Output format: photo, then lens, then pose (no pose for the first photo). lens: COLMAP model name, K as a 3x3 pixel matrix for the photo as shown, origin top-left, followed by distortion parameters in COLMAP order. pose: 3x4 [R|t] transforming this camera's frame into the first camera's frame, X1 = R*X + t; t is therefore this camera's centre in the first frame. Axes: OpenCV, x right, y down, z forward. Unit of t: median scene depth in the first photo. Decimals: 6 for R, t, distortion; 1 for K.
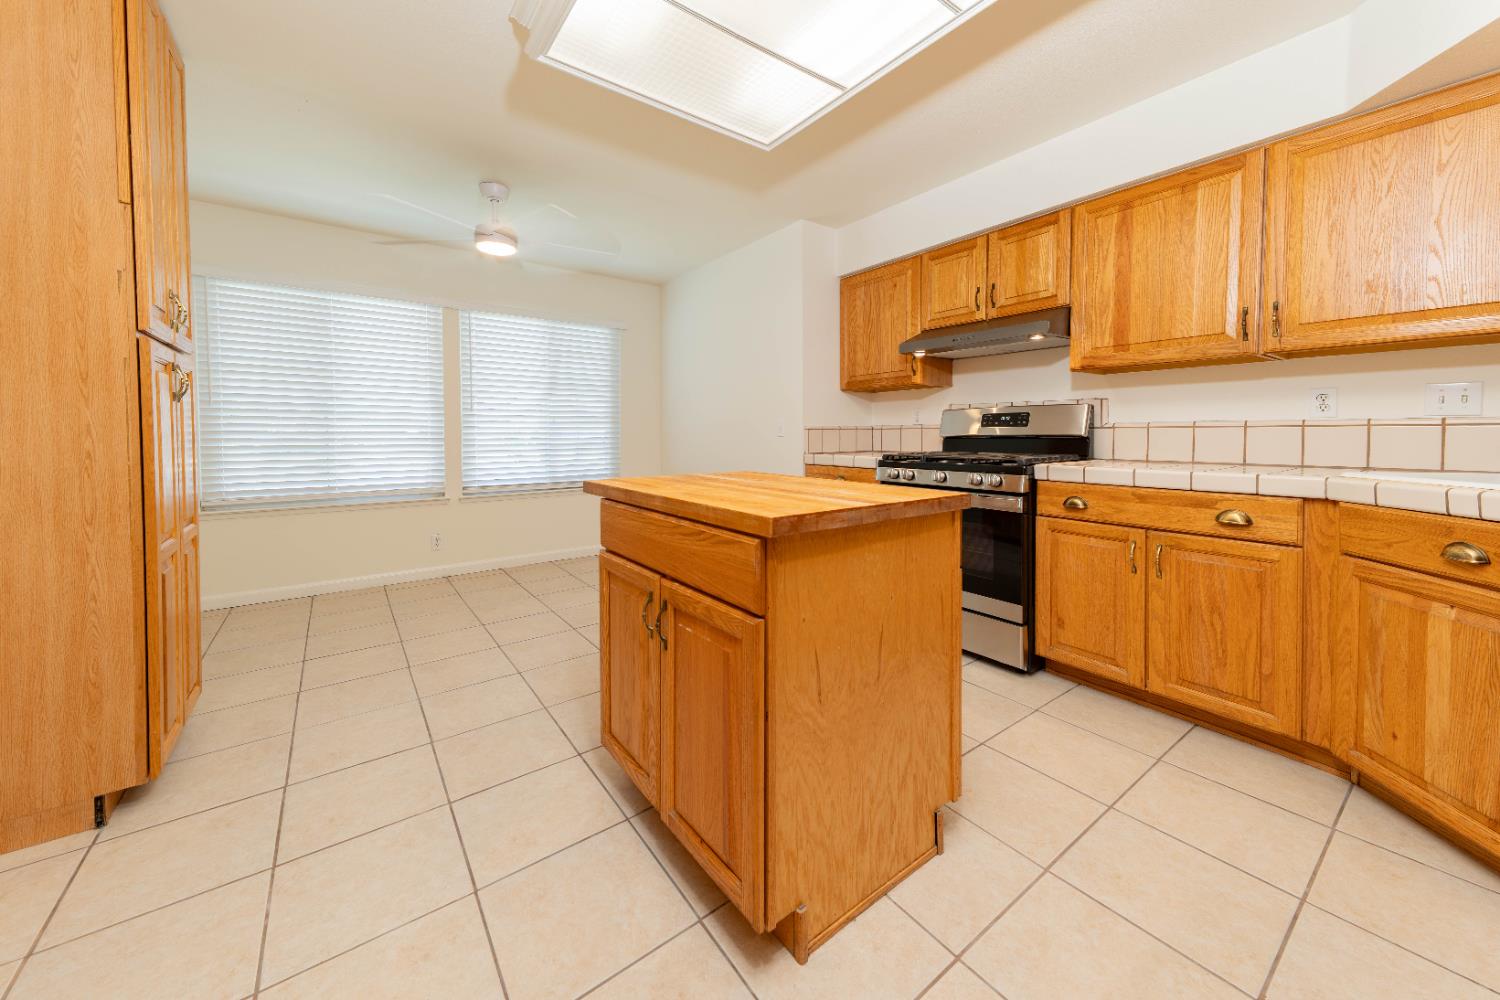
lens RADIAL K [[531.7, 0, 676.7], [0, 531.7, 446.9], [0, 0, 1]] dist [0.007413, -0.003462]
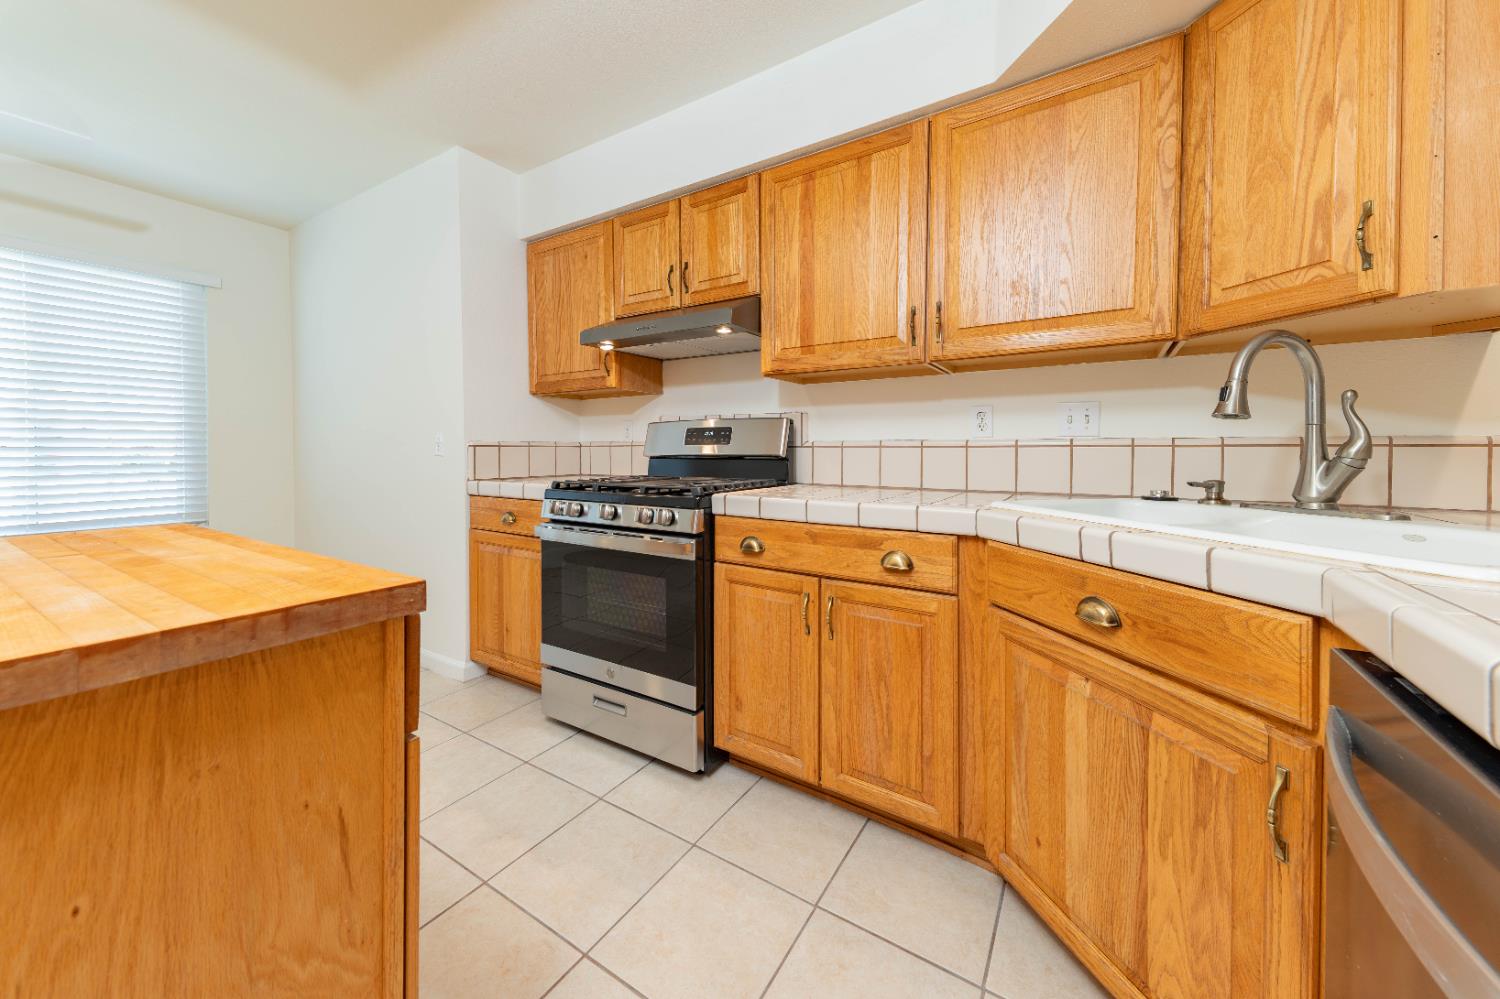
lens RADIAL K [[531.7, 0, 749.8], [0, 531.7, 460.4], [0, 0, 1]] dist [0.007413, -0.003462]
pose [[0.907198, -0.000509, 0.420704, 0.464674], [0.004175, 0.999961, -0.007793, -0.010912], [-0.420683, 0.008826, 0.907165, 0.337592]]
